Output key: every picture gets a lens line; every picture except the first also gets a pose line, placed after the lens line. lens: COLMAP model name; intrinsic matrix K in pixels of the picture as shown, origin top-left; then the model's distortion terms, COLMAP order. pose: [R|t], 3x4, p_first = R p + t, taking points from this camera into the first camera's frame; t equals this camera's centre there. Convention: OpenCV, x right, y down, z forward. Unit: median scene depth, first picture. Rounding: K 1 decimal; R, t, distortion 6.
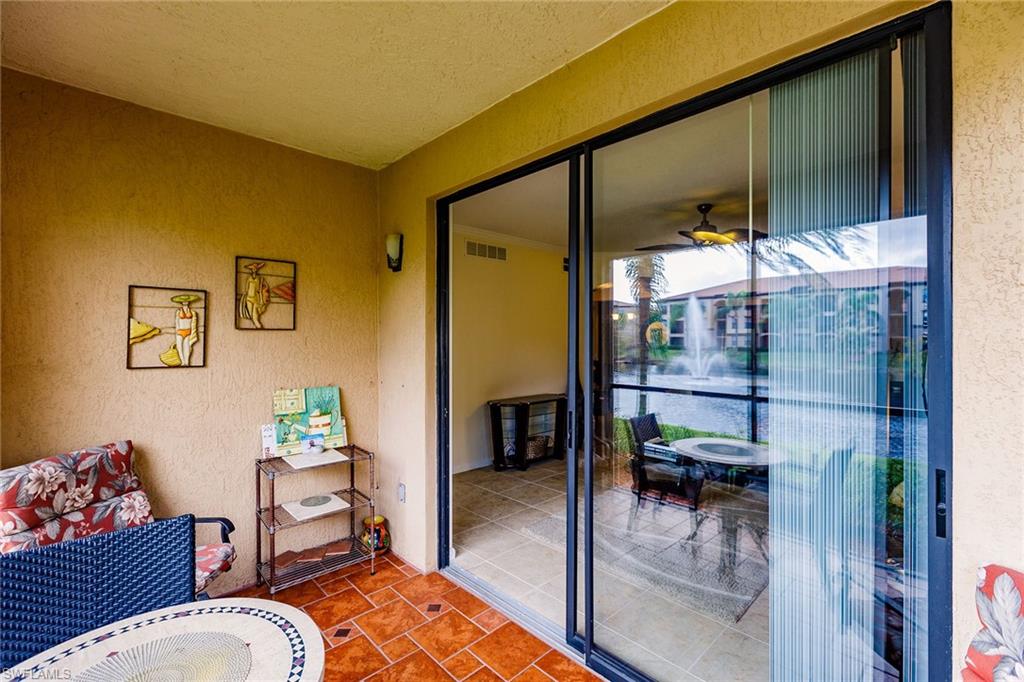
lens RADIAL K [[448.0, 0, 518.8], [0, 448.0, 335.8], [0, 0, 1]] dist [0.002373, -0.000049]
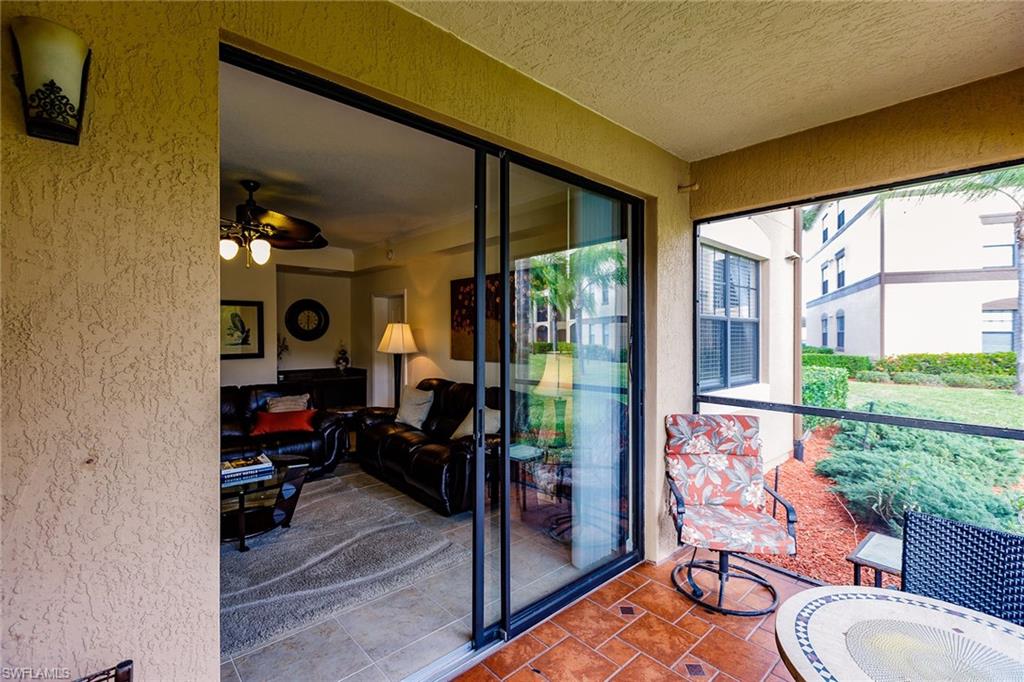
lens RADIAL K [[451.9, 0, 509.0], [0, 451.9, 335.0], [0, 0, 1]] dist [0.010761, -0.000016]
pose [[0.038529, 0.000488, 0.999257, -0.762305], [-0.007625, 0.999971, -0.000194, 0.004483], [-0.999228, -0.007612, 0.038532, 0.788051]]
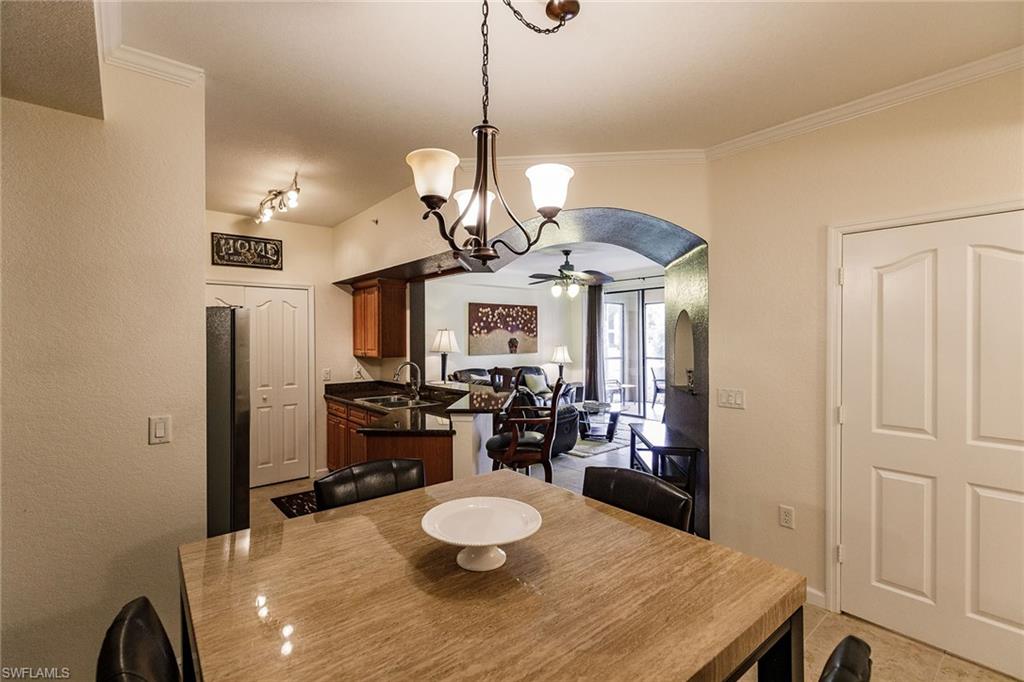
lens RADIAL K [[460.8, 0, 510.3], [0, 460.8, 340.1], [0, 0, 1]] dist [0.001572, 0.000116]
pose [[-0.997012, 0.004195, 0.077132, 0.832093], [0.004116, 0.999991, -0.001188, 0.018728], [-0.077136, -0.000867, -0.997020, 4.375940]]
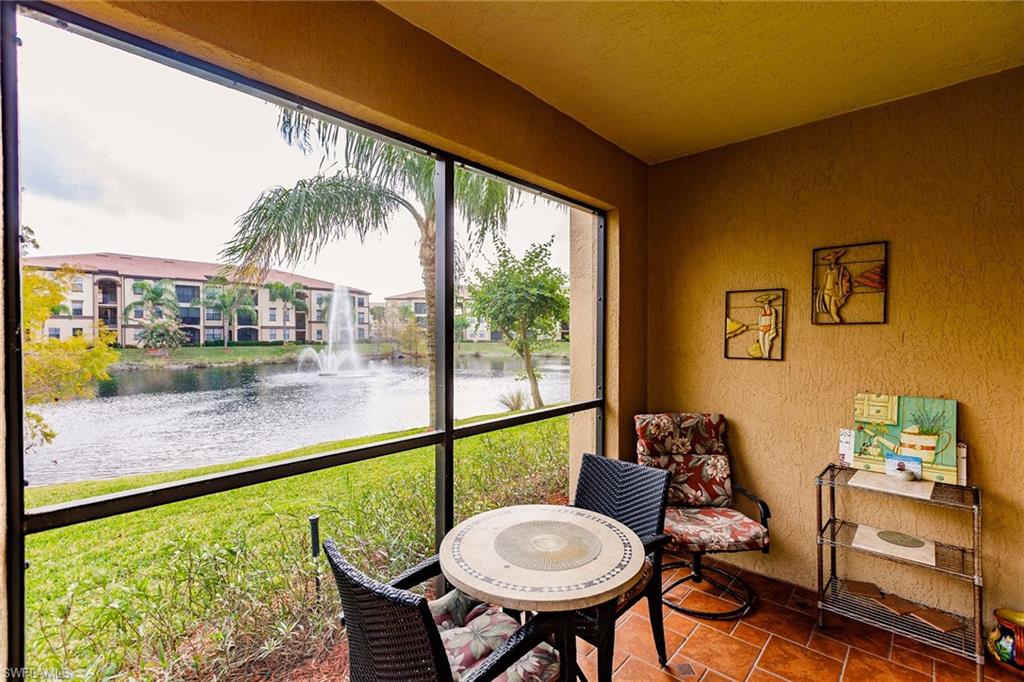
lens RADIAL K [[457.9, 0, 509.9], [0, 457.9, 335.2], [0, 0, 1]] dist [-0.001113, -0.000043]
pose [[0.051588, 0.002582, -0.998665, 0.353164], [0.009399, 0.999951, 0.003071, -0.000292], [0.998624, -0.009545, 0.051561, 0.306046]]
